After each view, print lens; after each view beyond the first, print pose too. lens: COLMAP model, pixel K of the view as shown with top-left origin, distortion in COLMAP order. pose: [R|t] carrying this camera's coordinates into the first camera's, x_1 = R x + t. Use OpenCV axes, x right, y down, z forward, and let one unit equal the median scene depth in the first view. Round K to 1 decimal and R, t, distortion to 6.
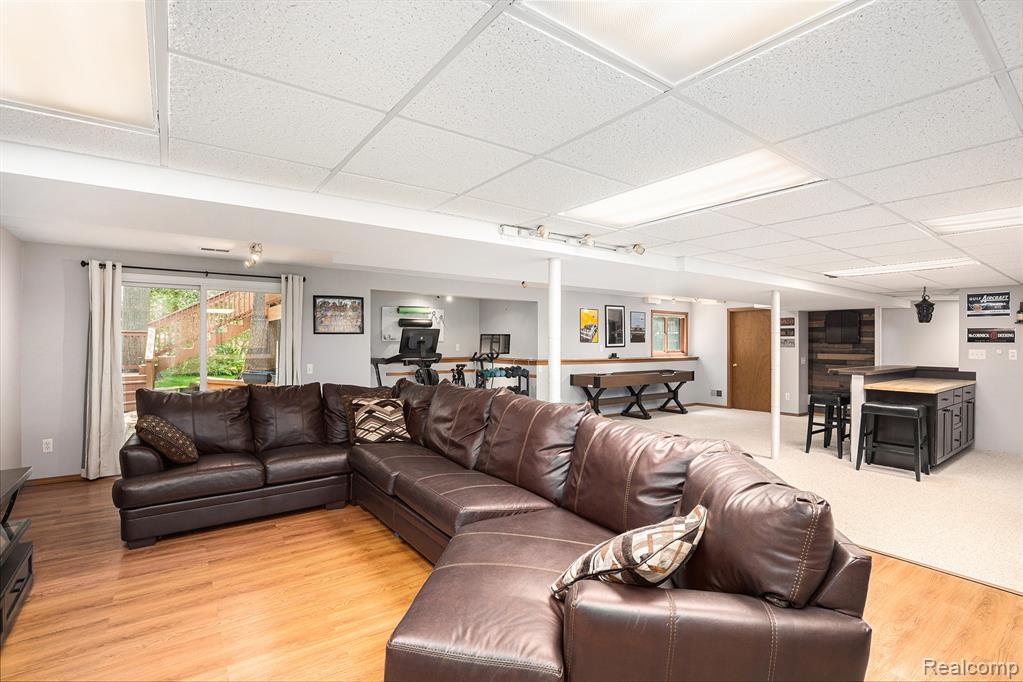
lens RADIAL K [[472.7, 0, 511.0], [0, 472.7, 336.8], [0, 0, 1]] dist [-0.022764, -0.000219]
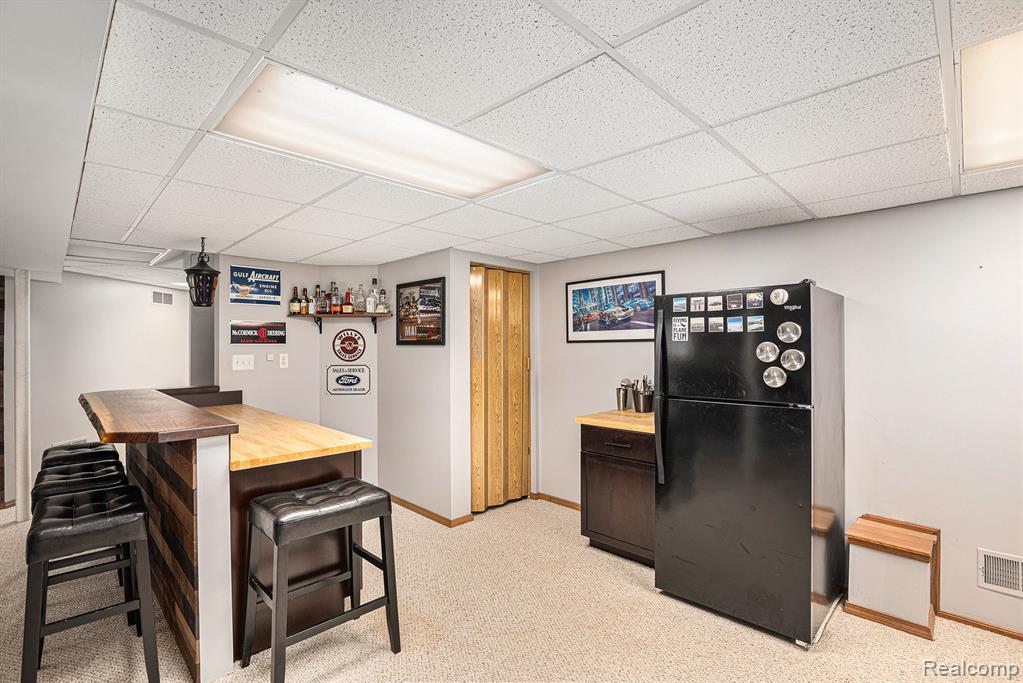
lens RADIAL K [[472.7, 0, 511.6], [0, 472.7, 343.4], [0, 0, 1]] dist [-0.022764, -0.000219]
pose [[-0.155572, -0.001242, 0.987824, 0.325104], [0.000484, 0.999999, 0.001334, 0.011601], [-0.987824, 0.000686, -0.155571, 0.760640]]
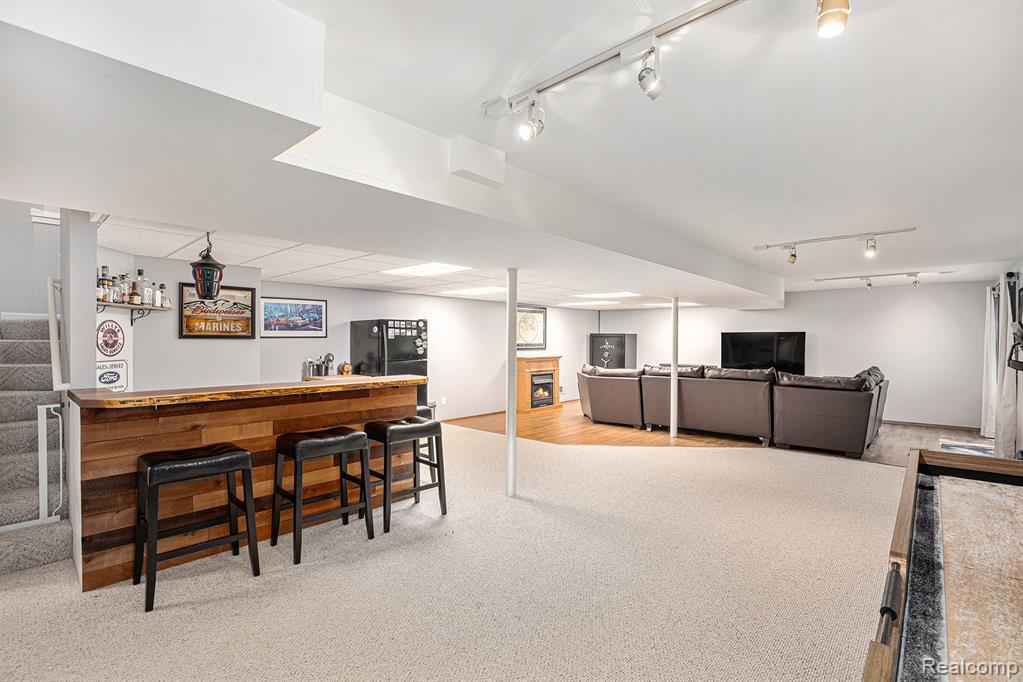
lens RADIAL K [[472.7, 0, 511.8], [0, 472.7, 341.3], [0, 0, 1]] dist [-0.022764, -0.000219]
pose [[-0.979539, -0.006163, -0.201160, 0.672444], [-0.006053, 0.999981, -0.001165, 0.016566], [0.201163, 0.000077, -0.979558, 1.655856]]
